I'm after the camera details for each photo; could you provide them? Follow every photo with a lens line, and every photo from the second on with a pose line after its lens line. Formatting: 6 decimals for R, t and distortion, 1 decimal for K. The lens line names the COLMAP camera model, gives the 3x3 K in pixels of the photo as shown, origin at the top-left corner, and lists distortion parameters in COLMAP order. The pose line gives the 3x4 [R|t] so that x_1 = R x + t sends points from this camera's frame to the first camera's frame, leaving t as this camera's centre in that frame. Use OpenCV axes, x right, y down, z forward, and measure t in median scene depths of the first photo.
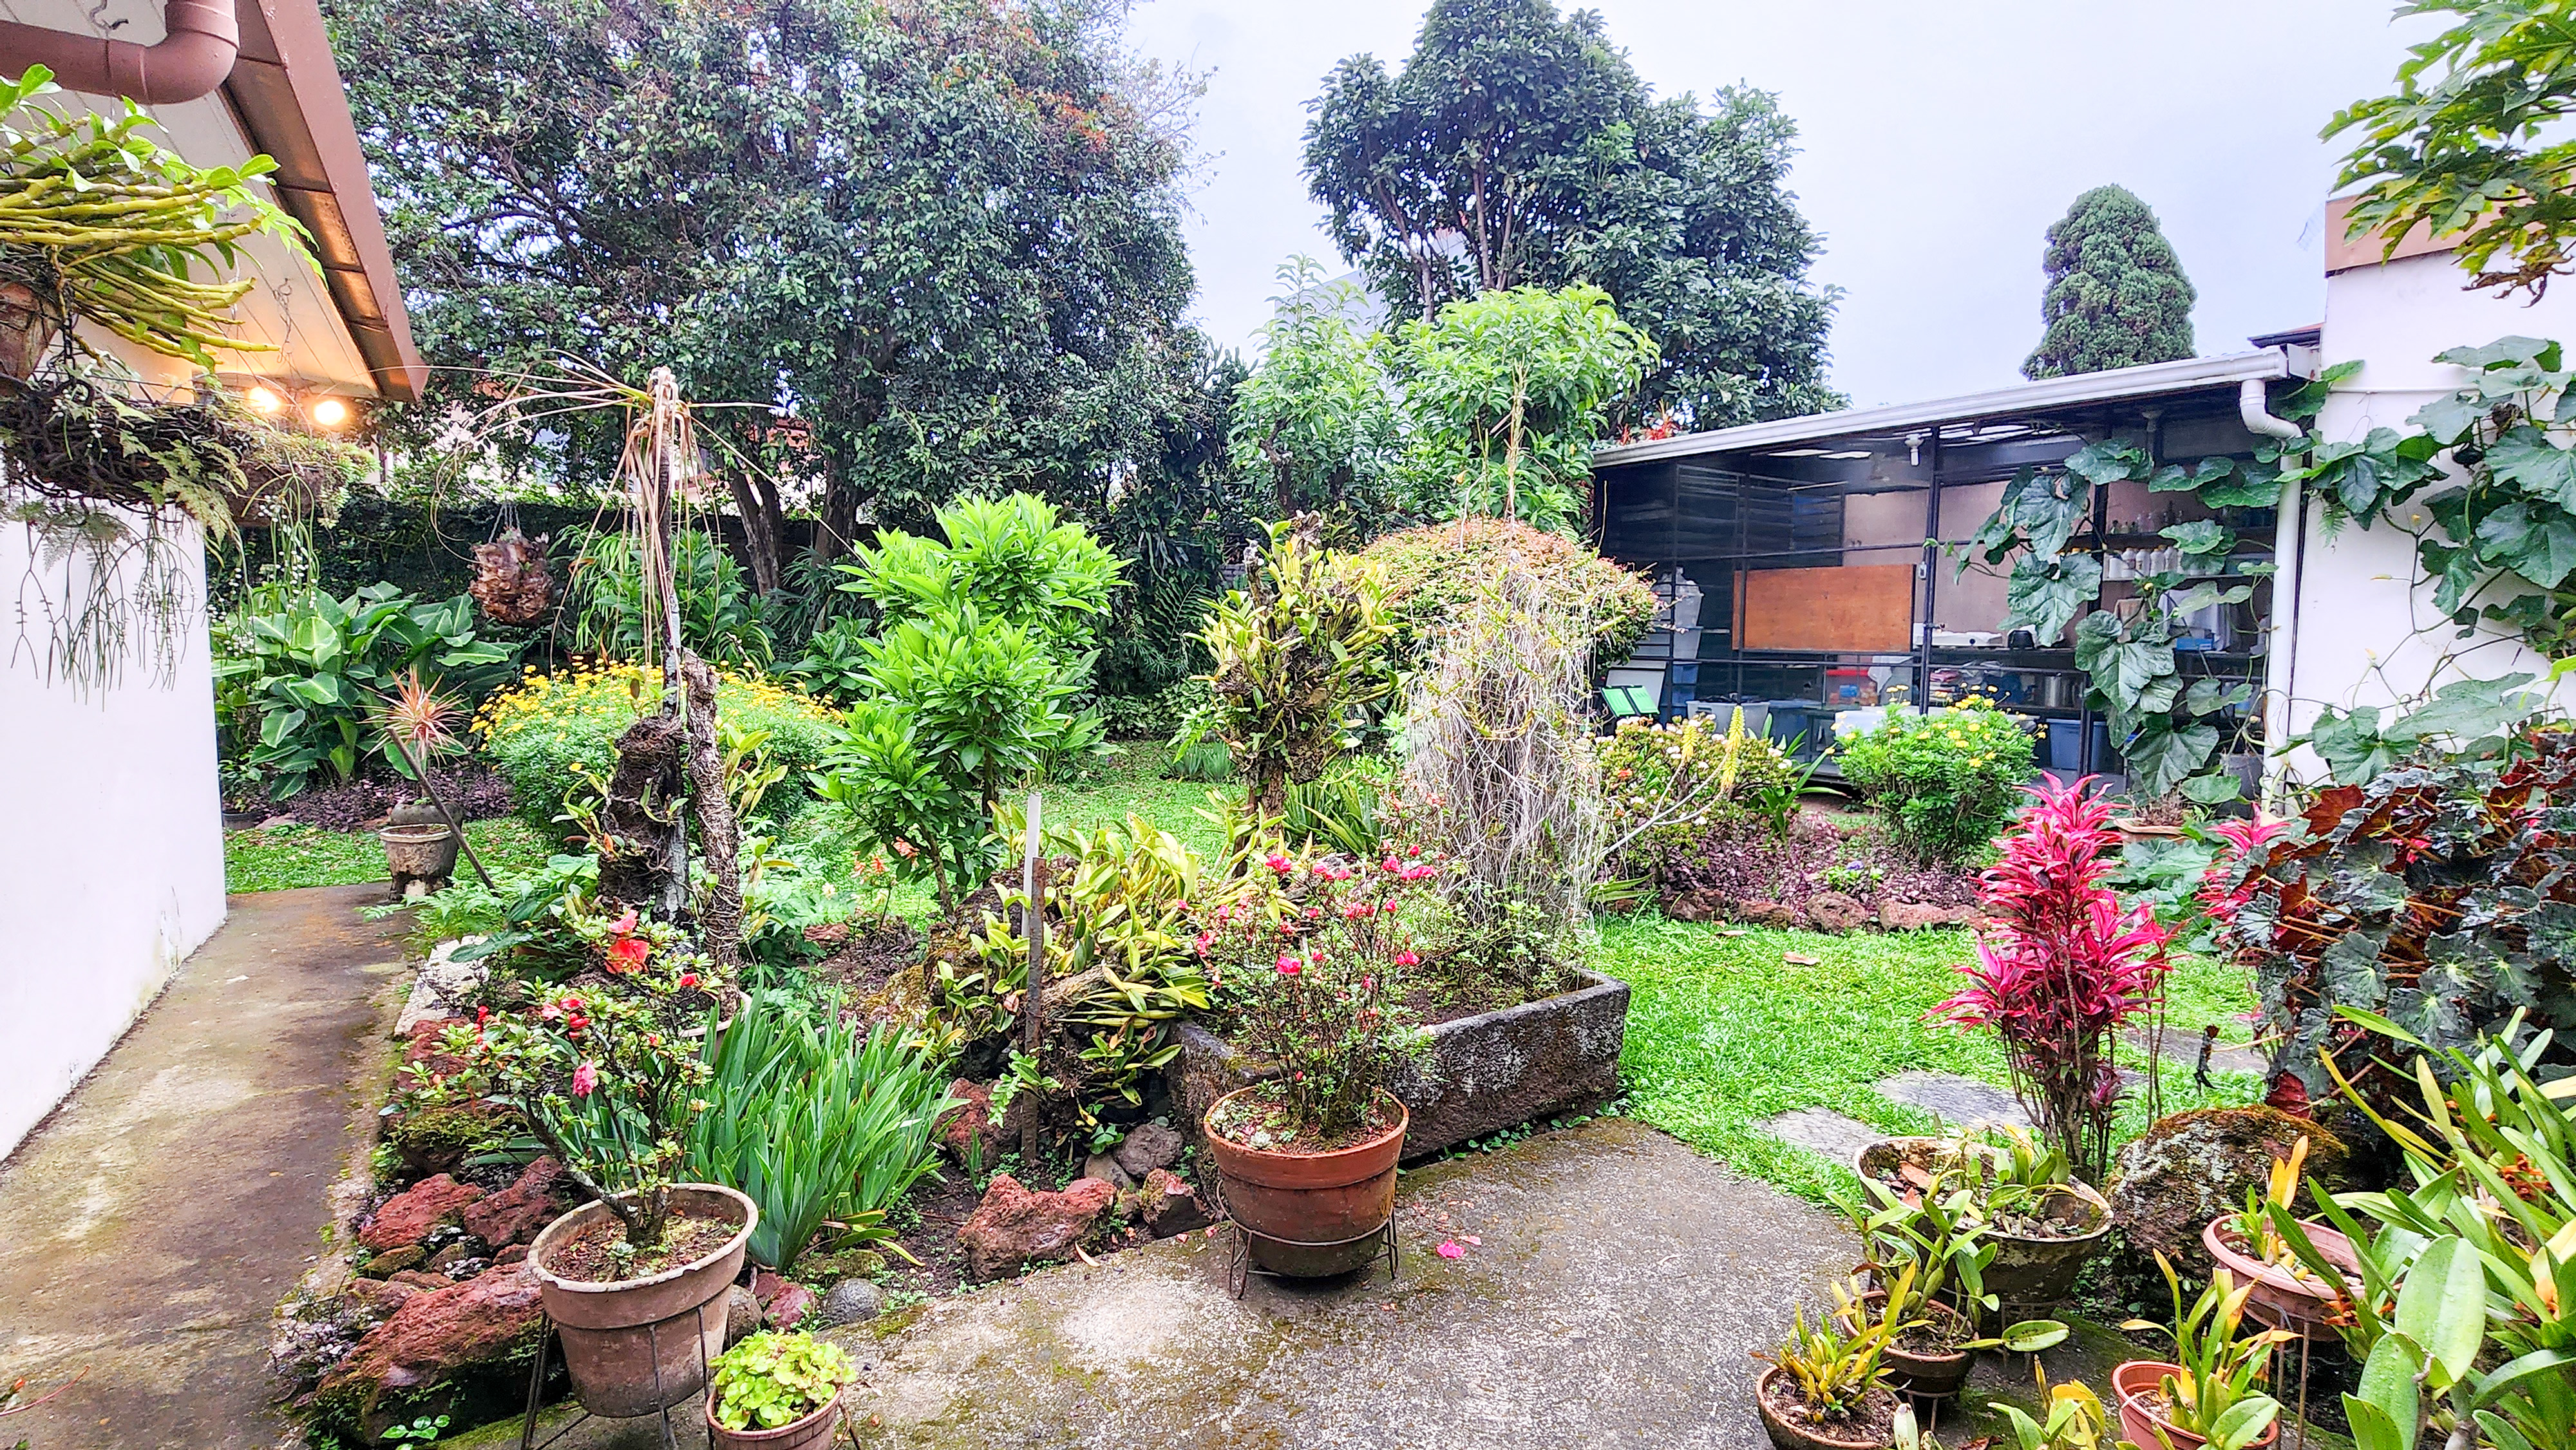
lens RADIAL K [[1211.2, 0, 1276.9], [0, 1211.2, 725.3], [0, 0, 1]] dist [-0.001315, 0.002032]
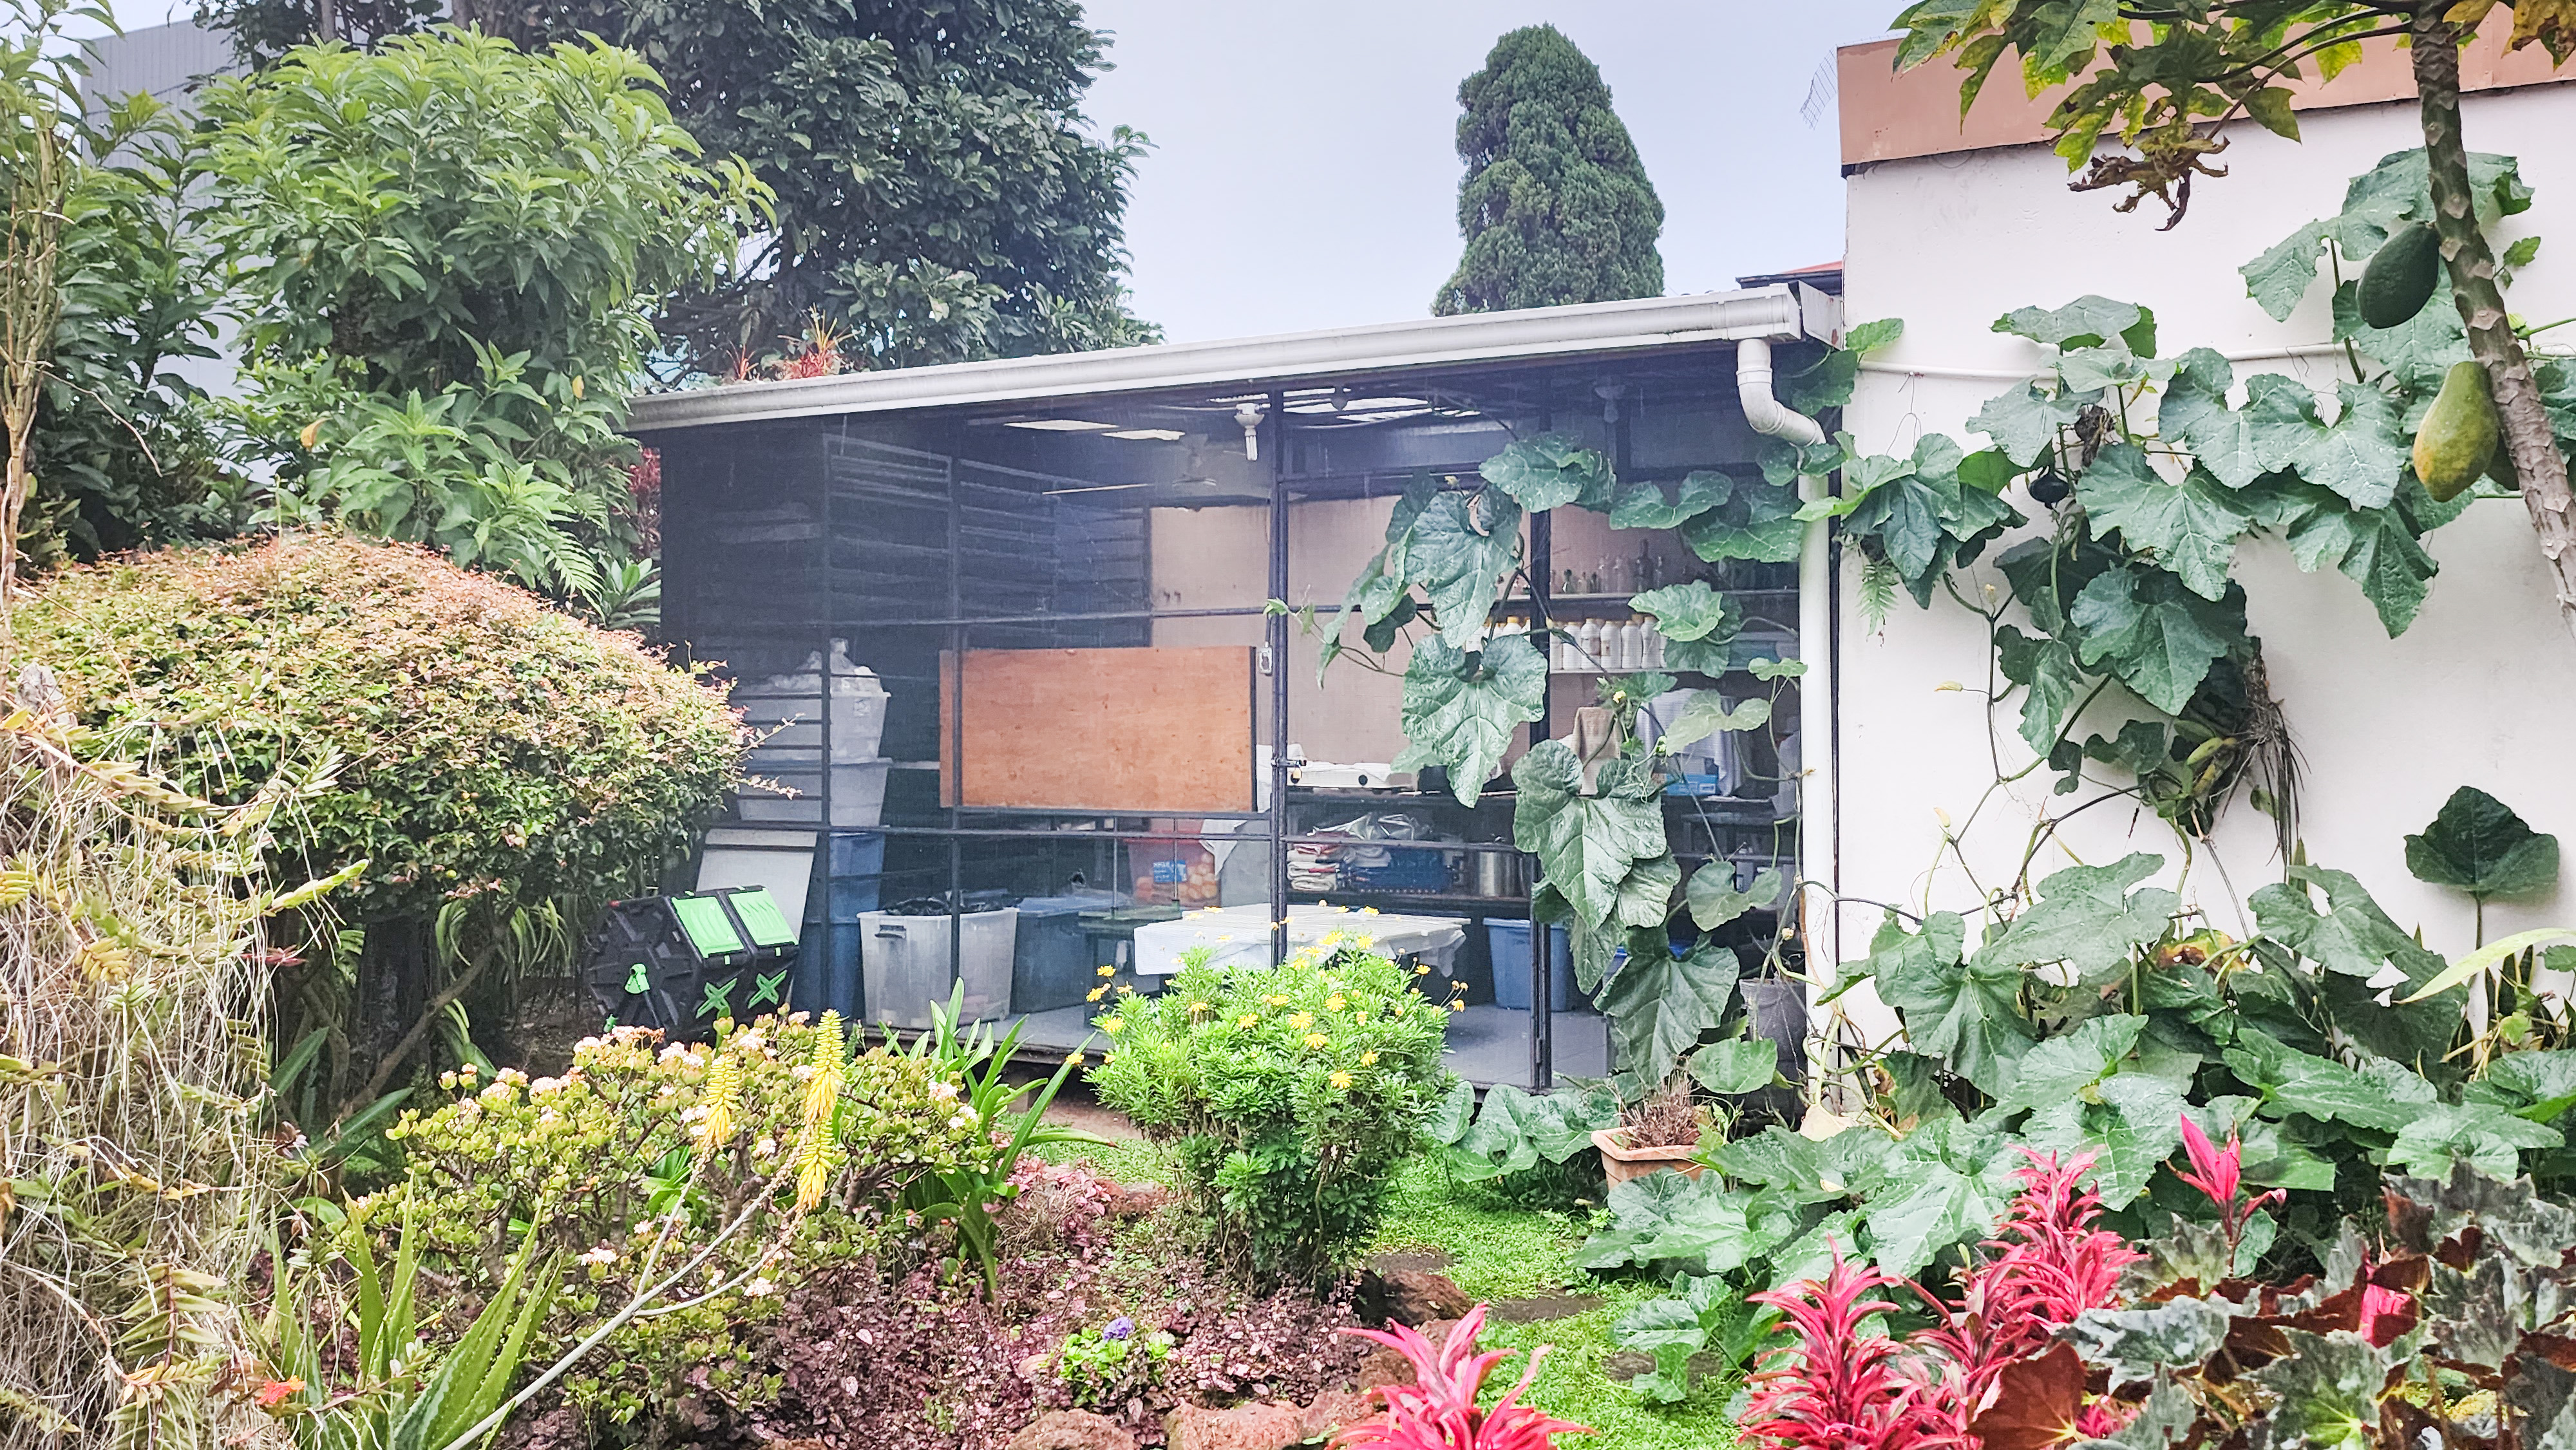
lens RADIAL K [[2219.6, 0, 1285.1], [0, 2219.6, 700.1], [0, 0, 1]] dist [0.156133, -0.313431]
pose [[0.892376, -0.002009, 0.451288, 0.119276], [0.041727, 0.996074, -0.078078, -0.038827], [-0.449359, 0.088506, 0.888956, 0.157774]]
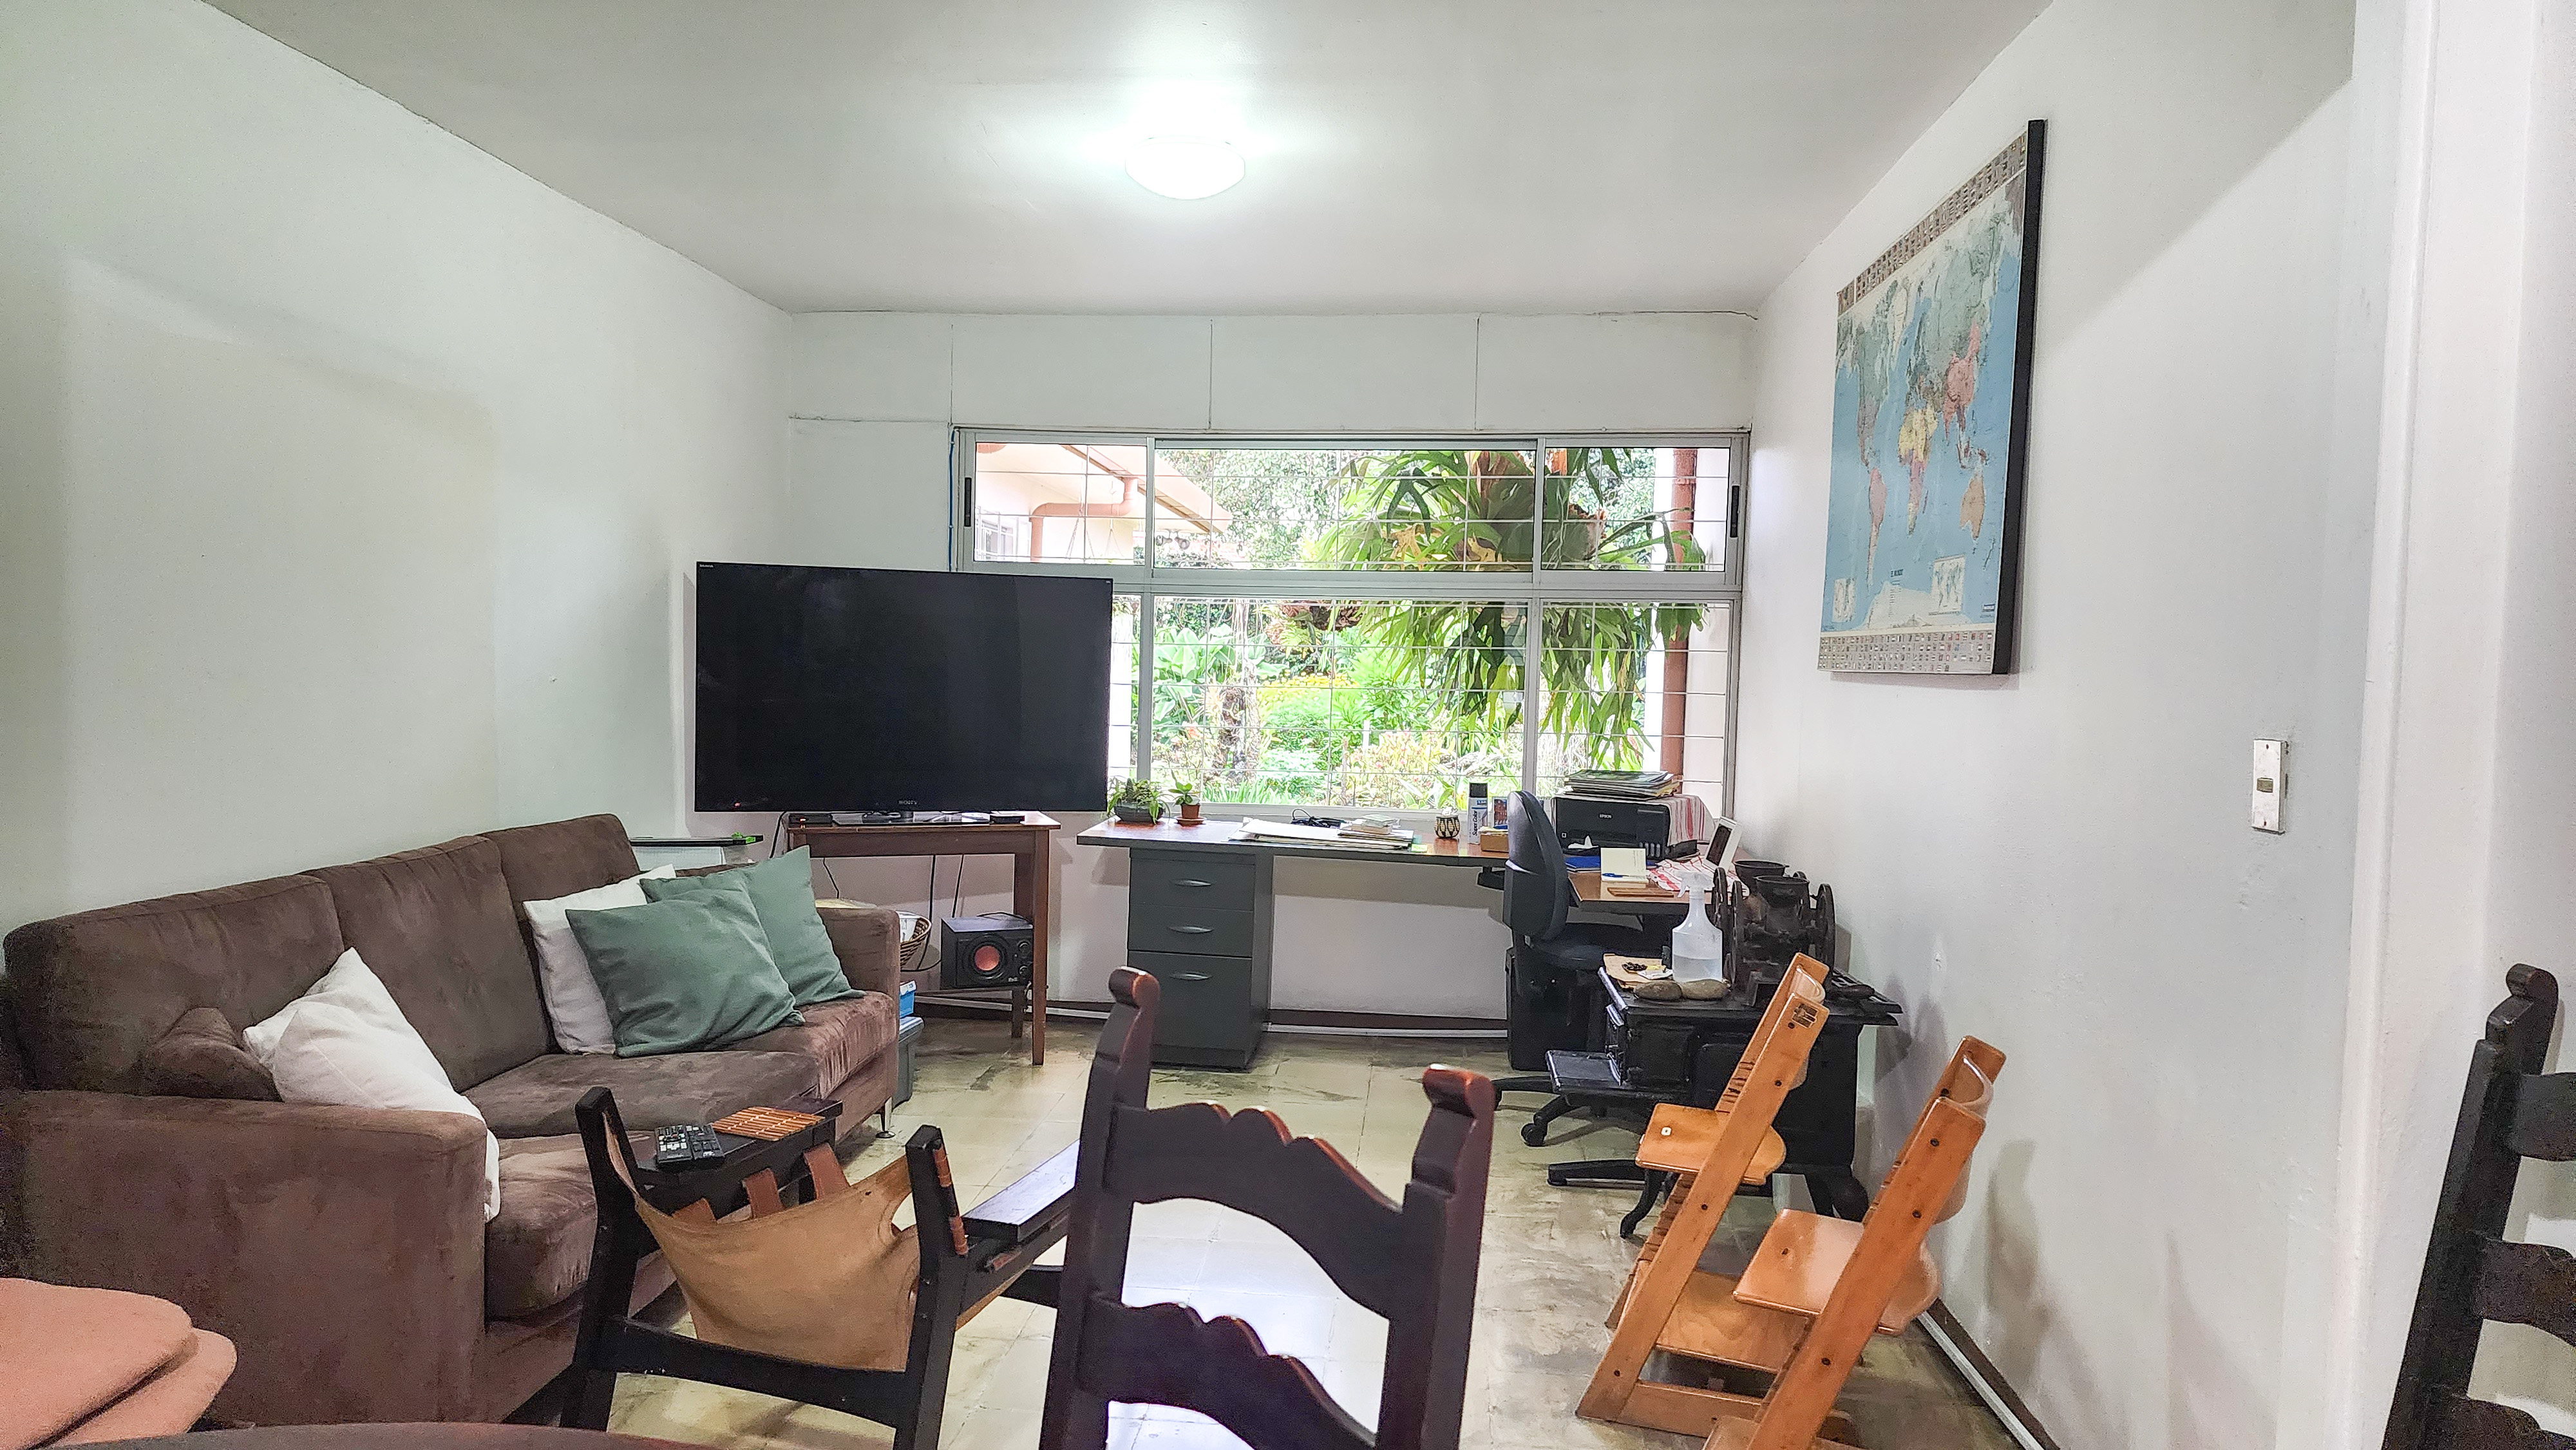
lens RADIAL K [[1751.5, 0, 1286.1], [0, 1751.5, 735.9], [0, 0, 1]] dist [0.098950, -0.077262]
pose [[0.796399, 0.040614, -0.603407, 0.892888], [-0.065923, 0.997627, -0.019860, 0.082952], [0.601168, 0.055595, 0.797186, -0.955983]]
